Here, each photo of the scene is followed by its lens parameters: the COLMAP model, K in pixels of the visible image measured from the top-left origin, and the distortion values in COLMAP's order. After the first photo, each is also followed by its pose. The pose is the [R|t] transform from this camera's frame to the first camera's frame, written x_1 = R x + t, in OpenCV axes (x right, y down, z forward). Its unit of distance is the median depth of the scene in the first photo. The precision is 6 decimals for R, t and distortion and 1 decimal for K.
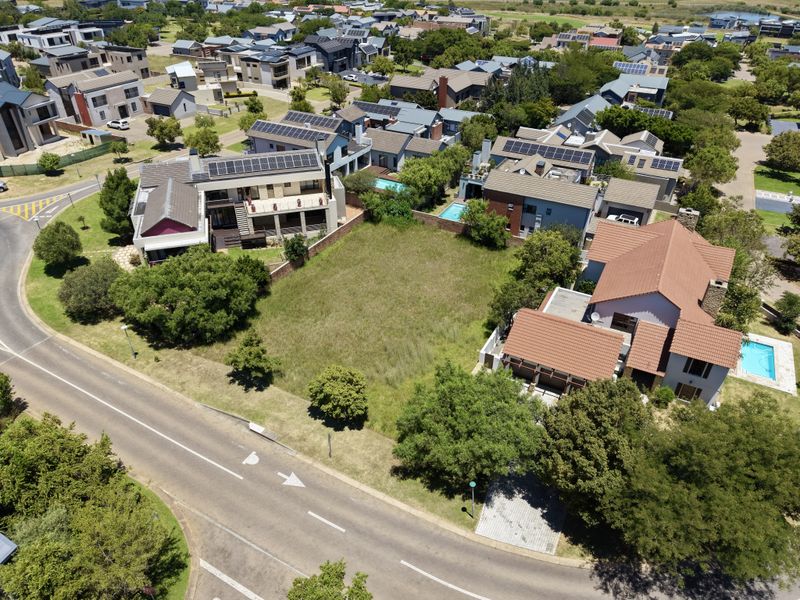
lens RADIAL K [[528.6, 0, 400.0], [0, 528.6, 300.0], [0, 0, 1]] dist [-0.002145, -0.004817]
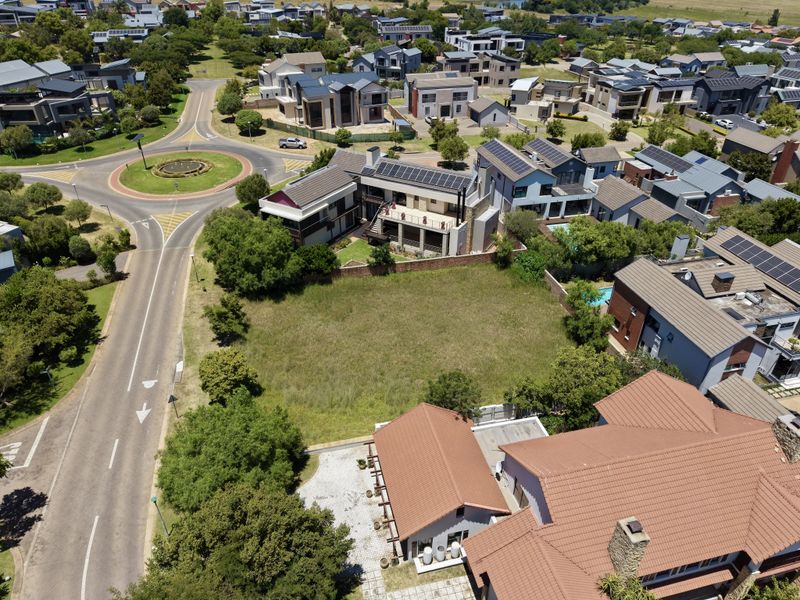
lens RADIAL K [[528.6, 0, 400.0], [0, 528.6, 300.0], [0, 0, 1]] dist [-0.002145, -0.004817]
pose [[0.670848, 0.393308, -0.628706, 0.336692], [-0.410430, 0.903010, 0.126966, -0.111936], [0.617665, 0.172865, 0.767208, 0.166156]]
